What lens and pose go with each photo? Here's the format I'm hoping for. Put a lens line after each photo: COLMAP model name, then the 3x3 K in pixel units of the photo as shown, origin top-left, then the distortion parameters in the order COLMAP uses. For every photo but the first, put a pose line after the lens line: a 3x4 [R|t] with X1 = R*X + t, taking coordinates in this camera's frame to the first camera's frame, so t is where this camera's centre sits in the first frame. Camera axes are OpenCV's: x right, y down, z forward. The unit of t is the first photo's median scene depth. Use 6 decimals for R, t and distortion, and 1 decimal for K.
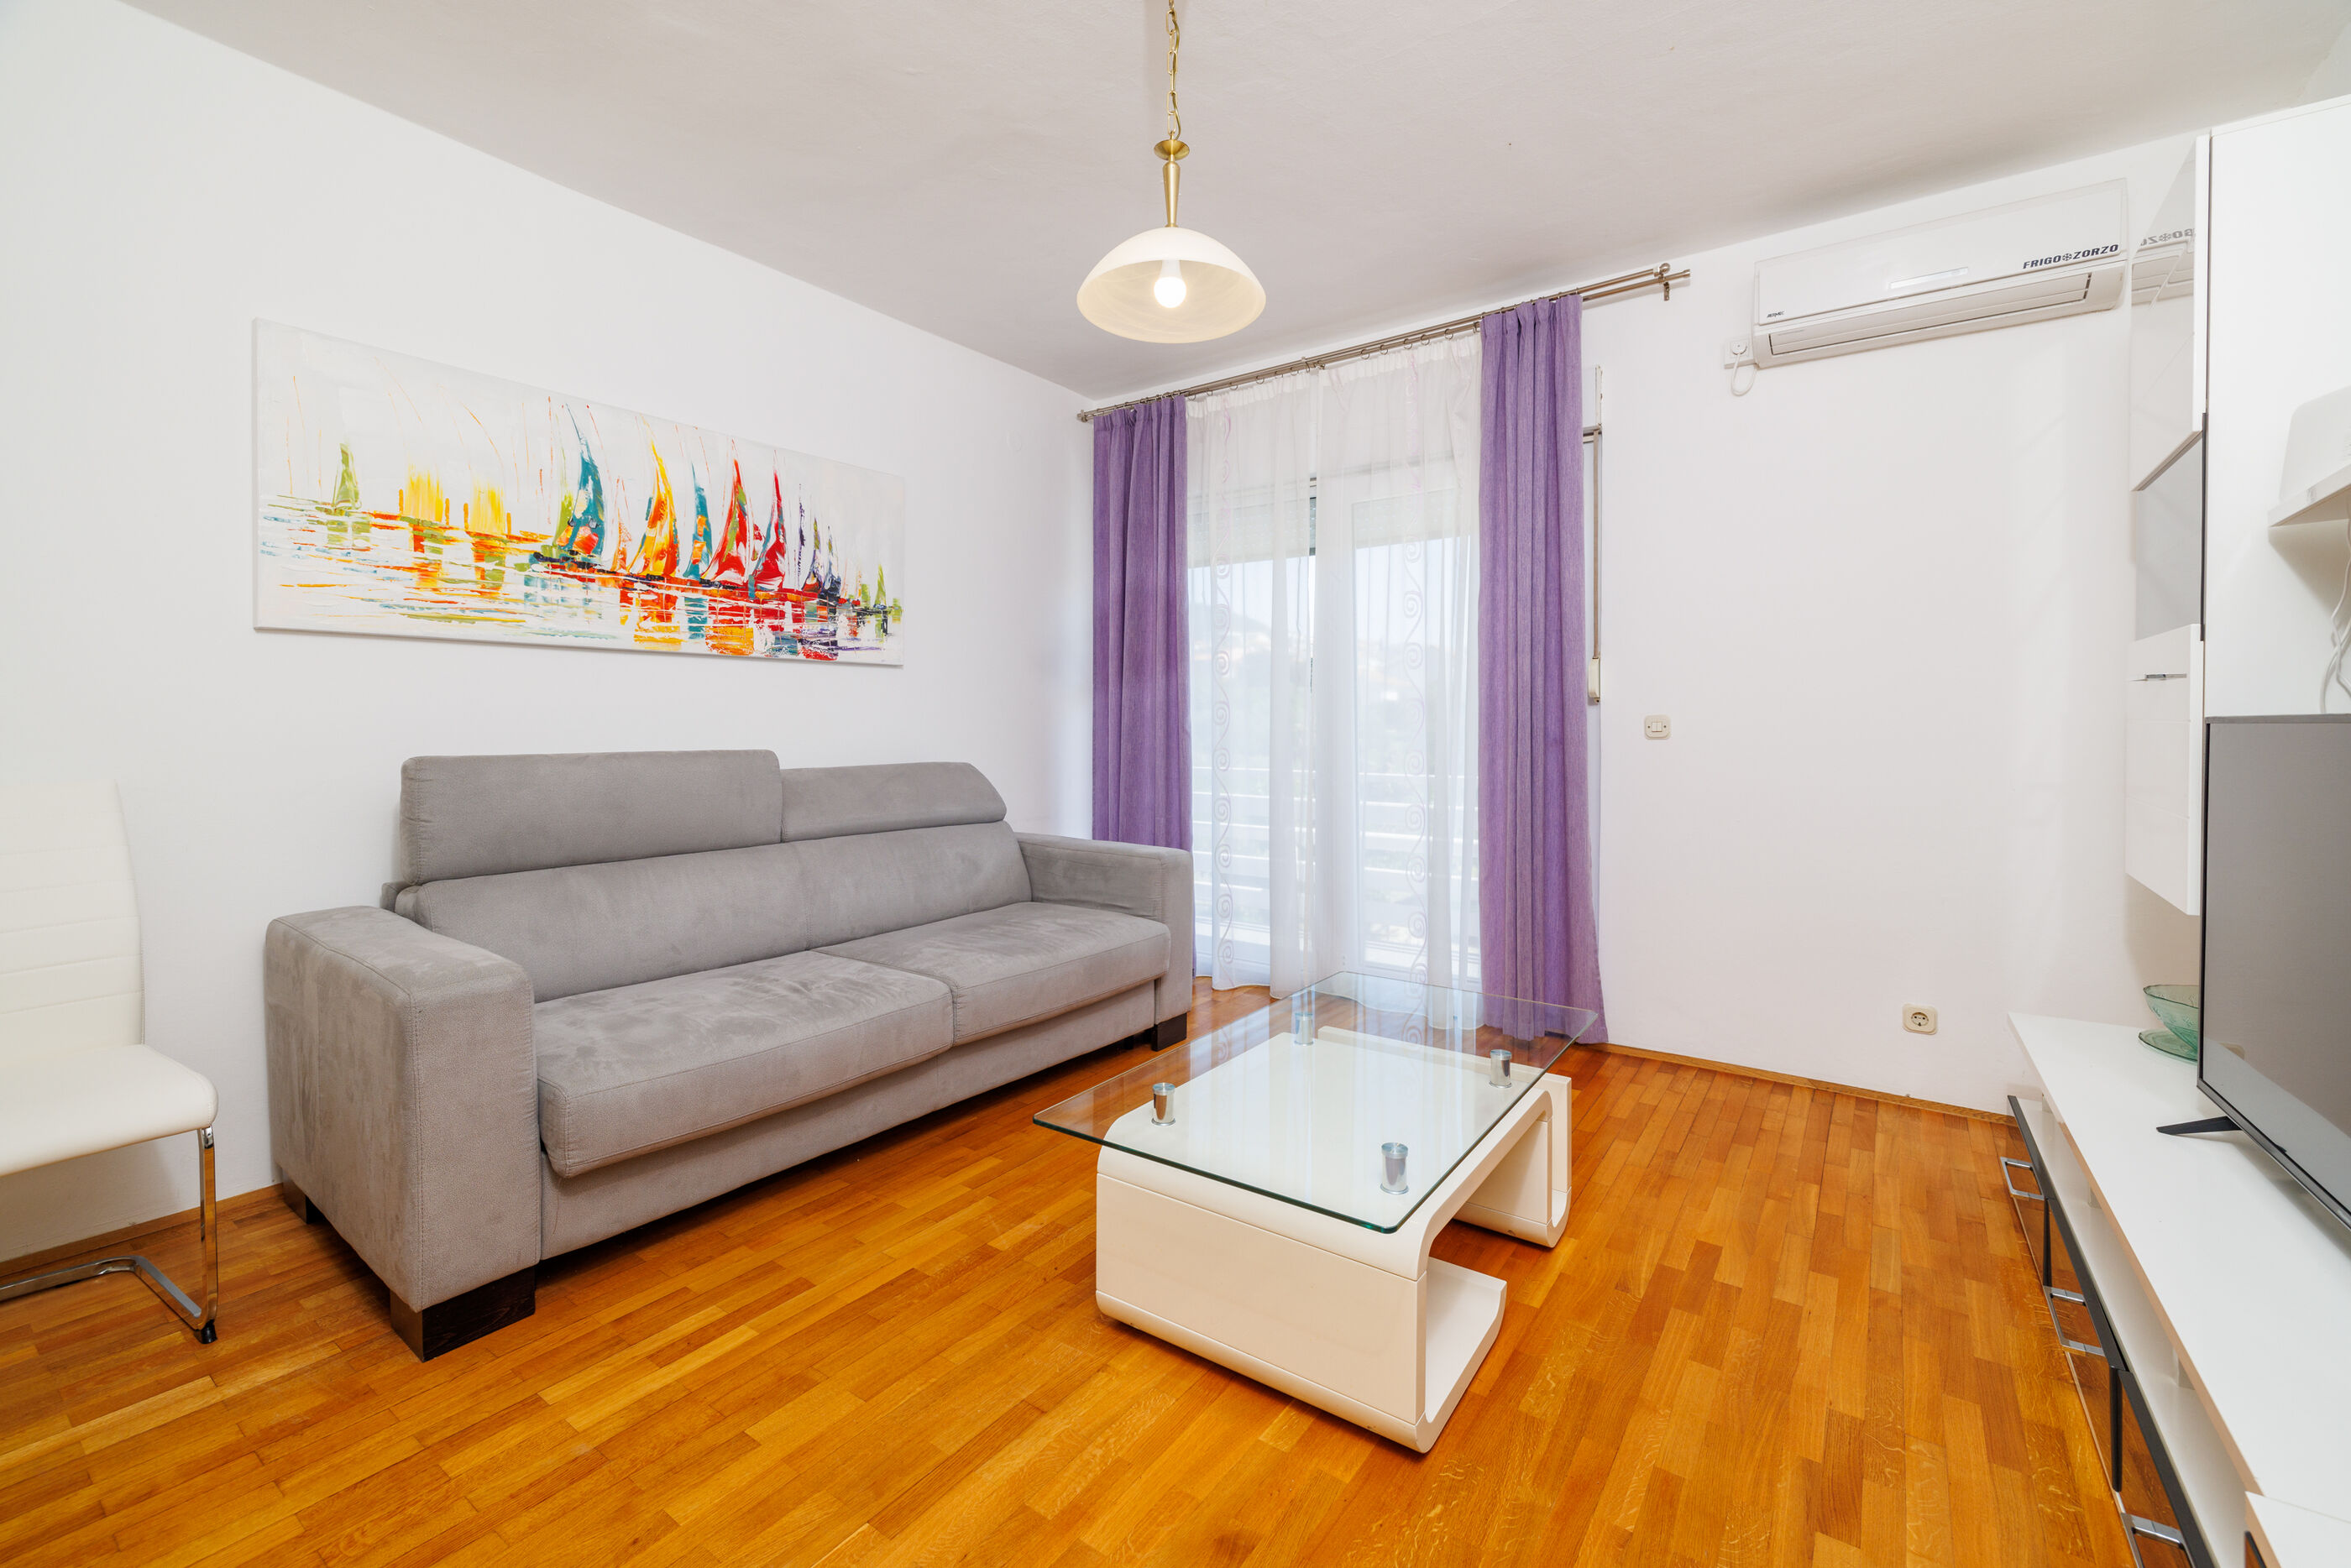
lens RADIAL K [[997.2, 0, 1182.9], [0, 997.2, 730.7], [0, 0, 1]] dist [0.001464, 0.000271]
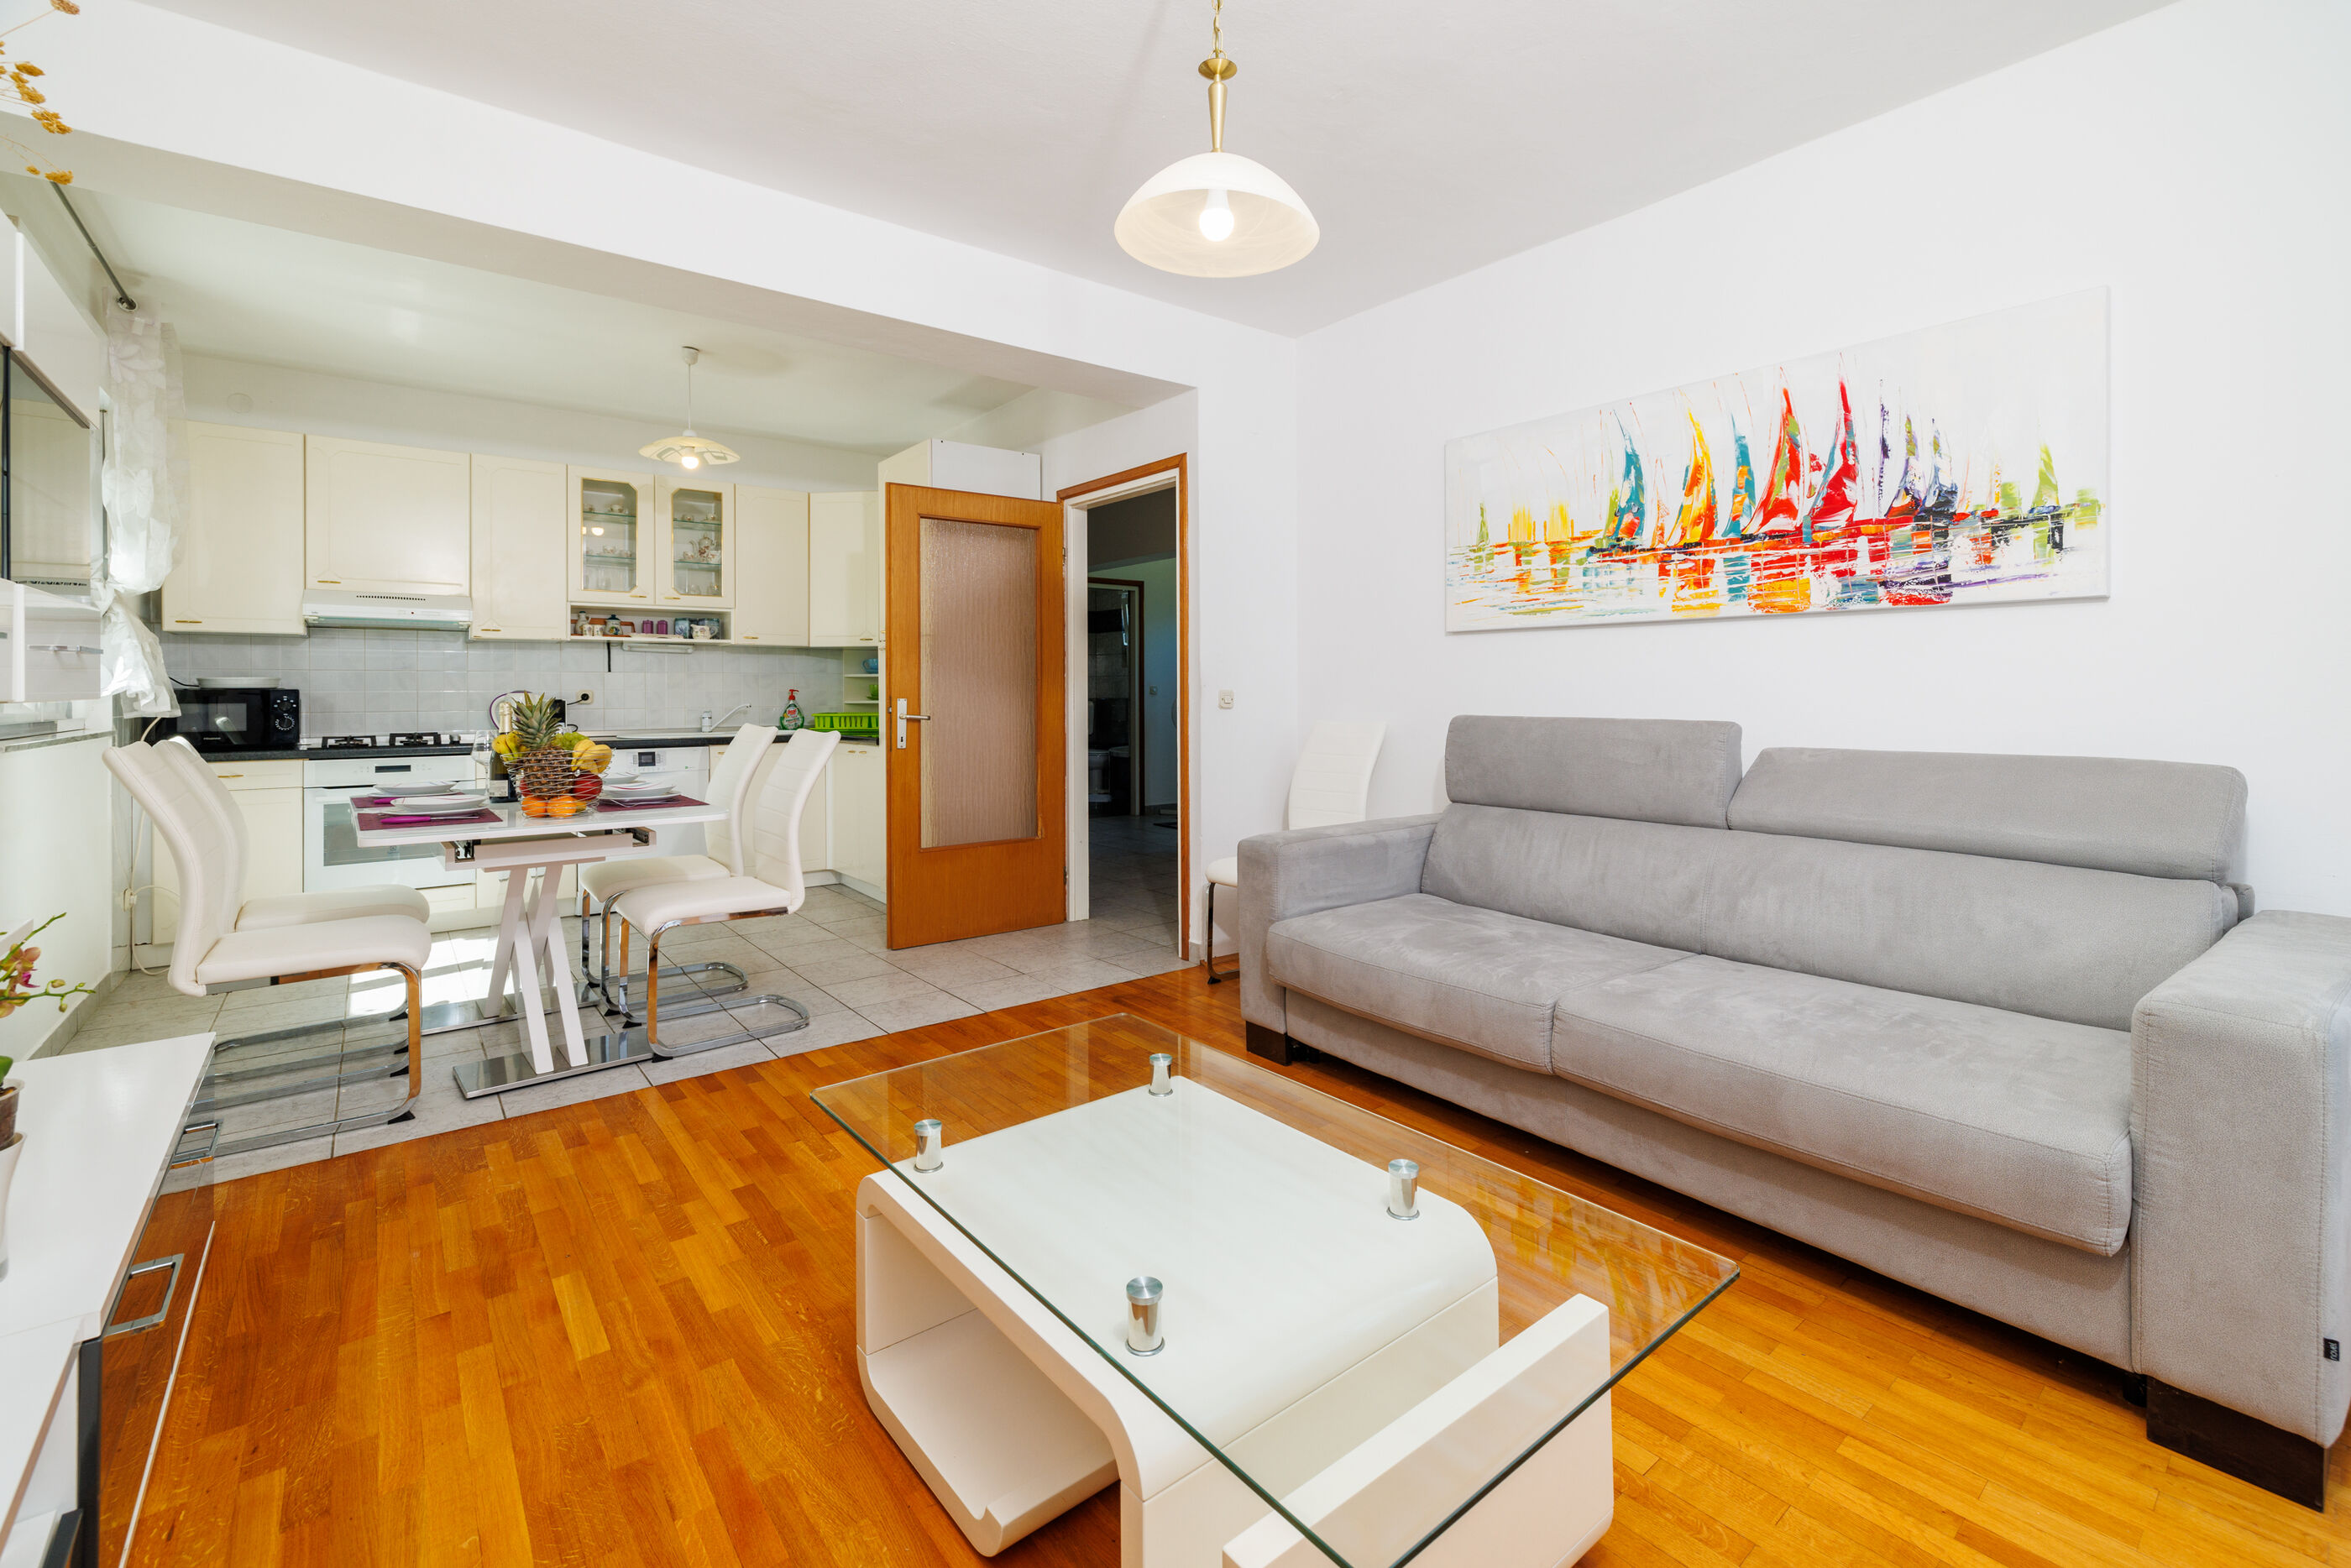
lens RADIAL K [[1017.7, 0, 1176.0], [0, 1017.7, 685.7], [0, 0, 1]] dist [0.012948, 0.000127]
pose [[-0.276237, -0.006316, -0.961069, 0.568251], [-0.007685, 0.999961, -0.004362, -0.004847], [0.961059, 0.006180, -0.276274, 0.760753]]
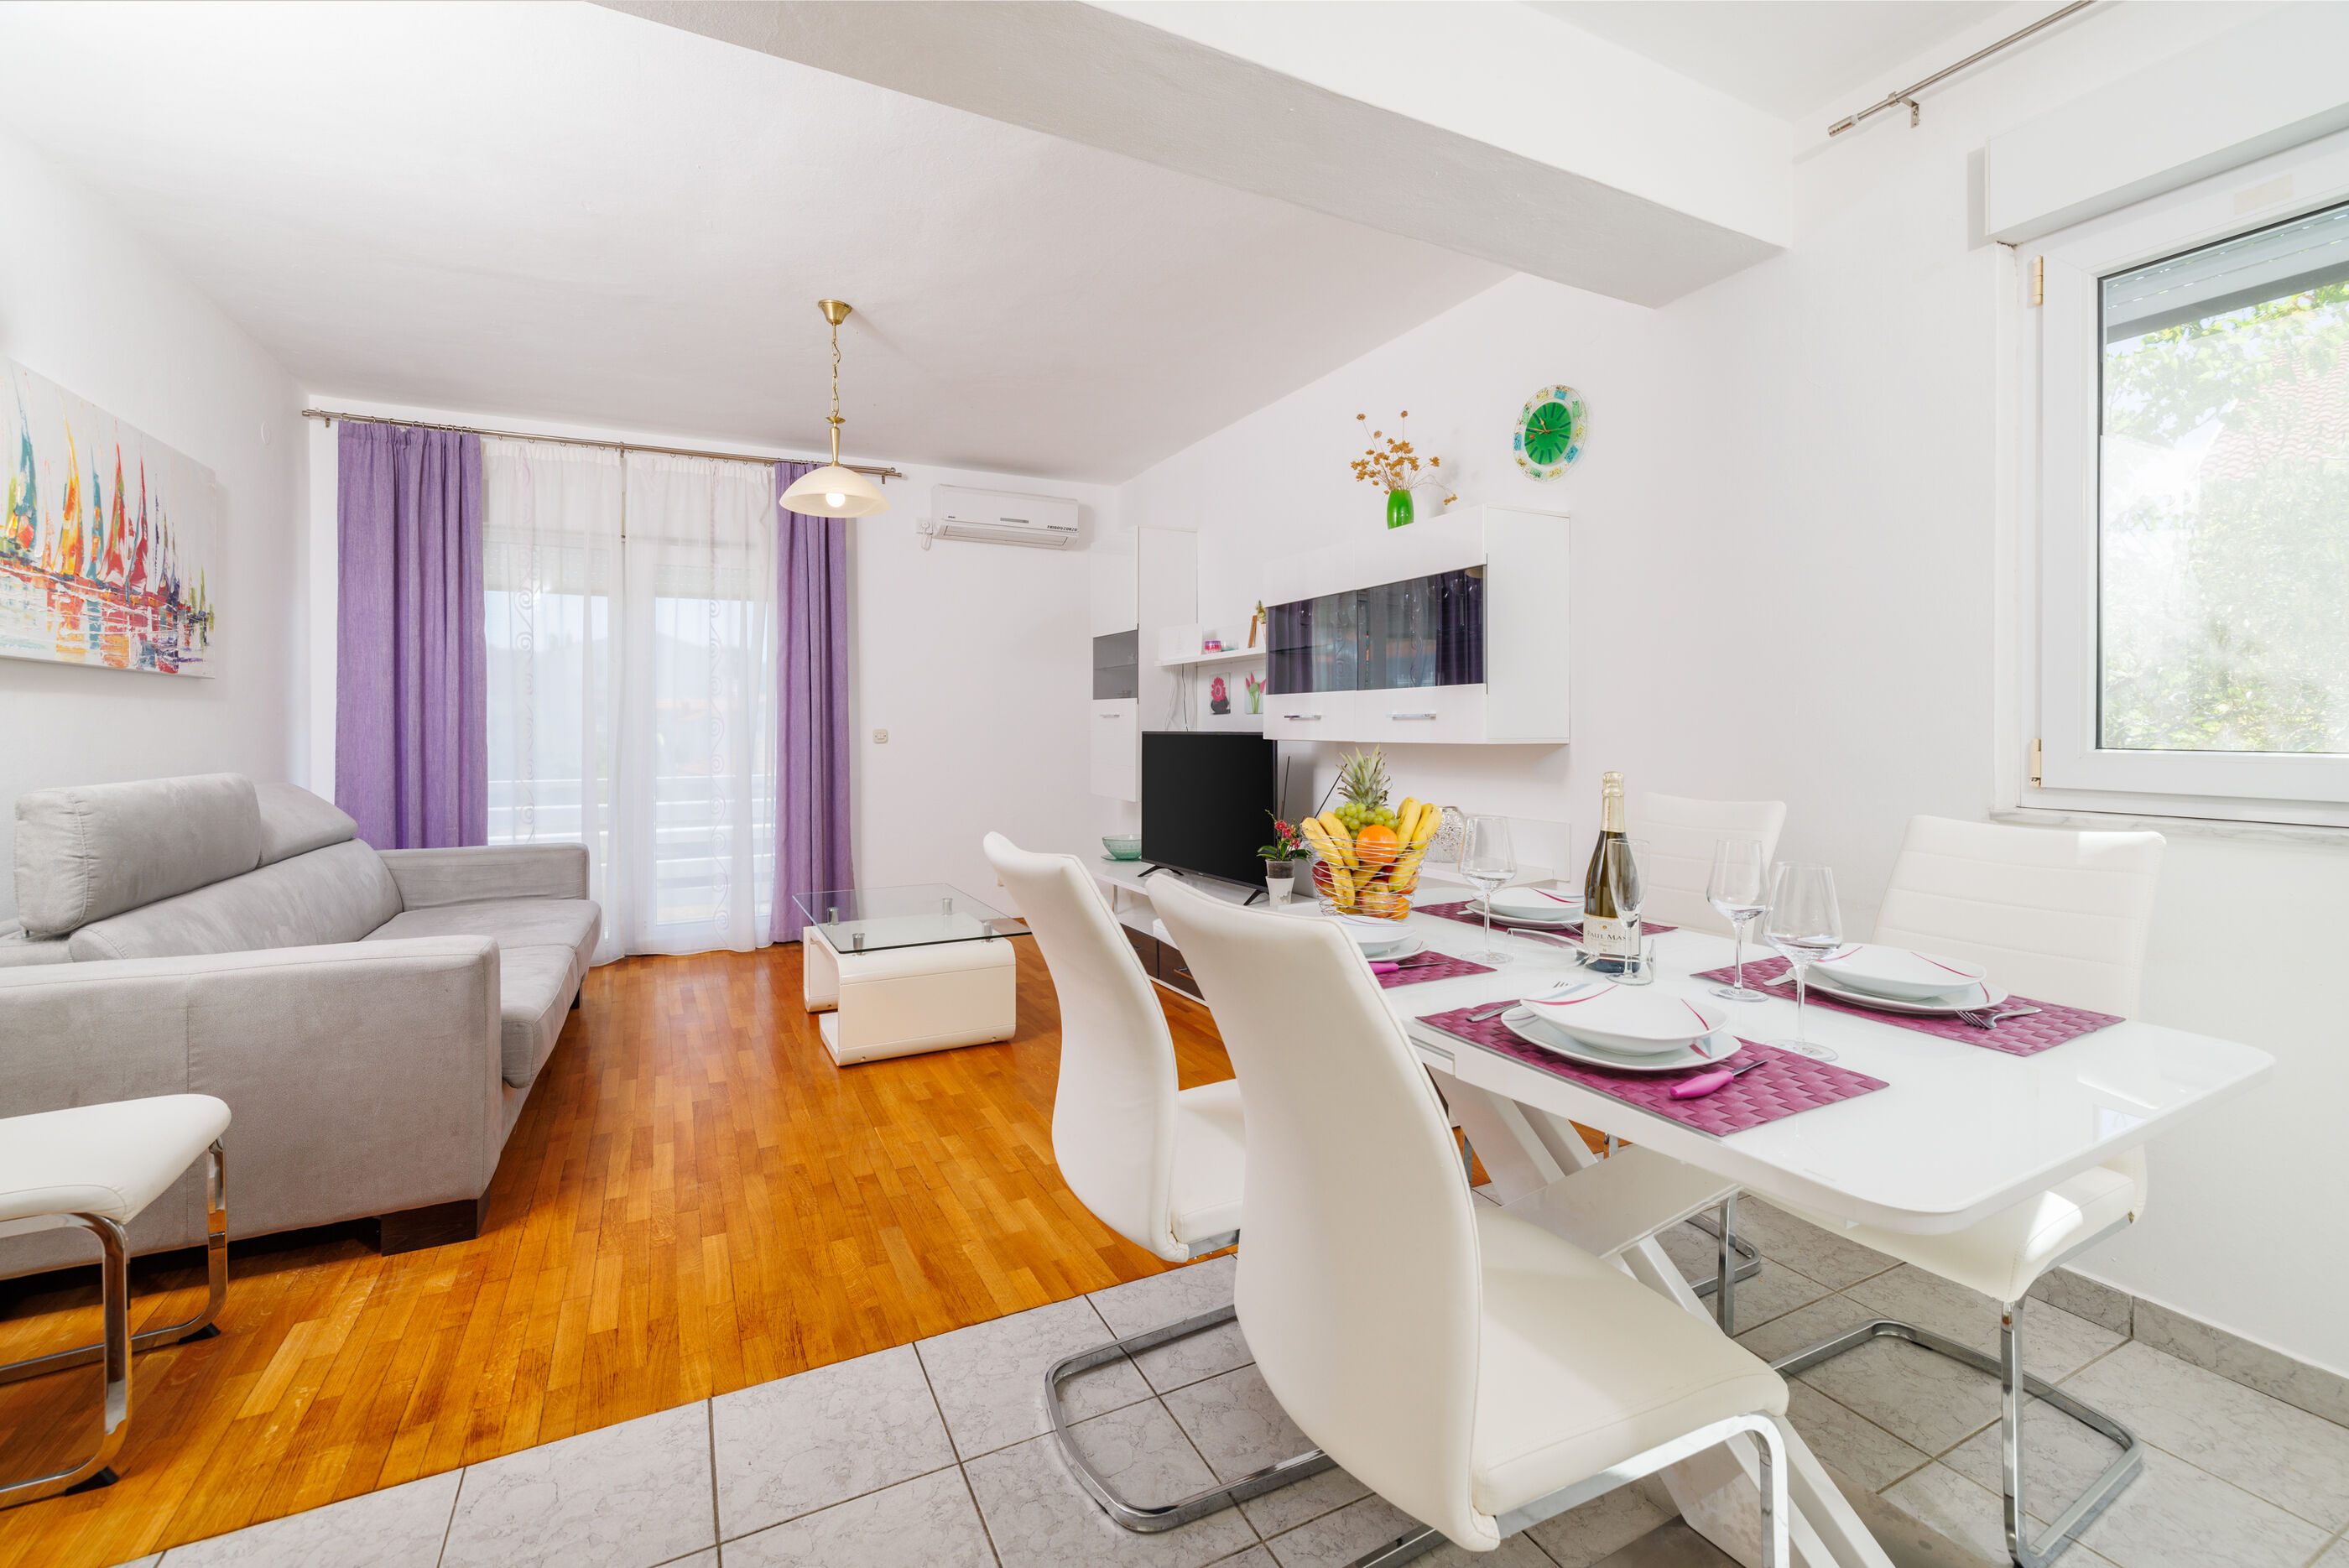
lens RADIAL K [[1005.8, 0, 1190.7], [0, 1005.8, 727.8], [0, 0, 1]] dist [0.000238, 0.000141]
pose [[0.453239, -0.005919, 0.891369, -0.833564], [0.012260, 0.999925, 0.000405, -0.012306], [-0.891305, 0.010745, 0.453278, -0.240571]]
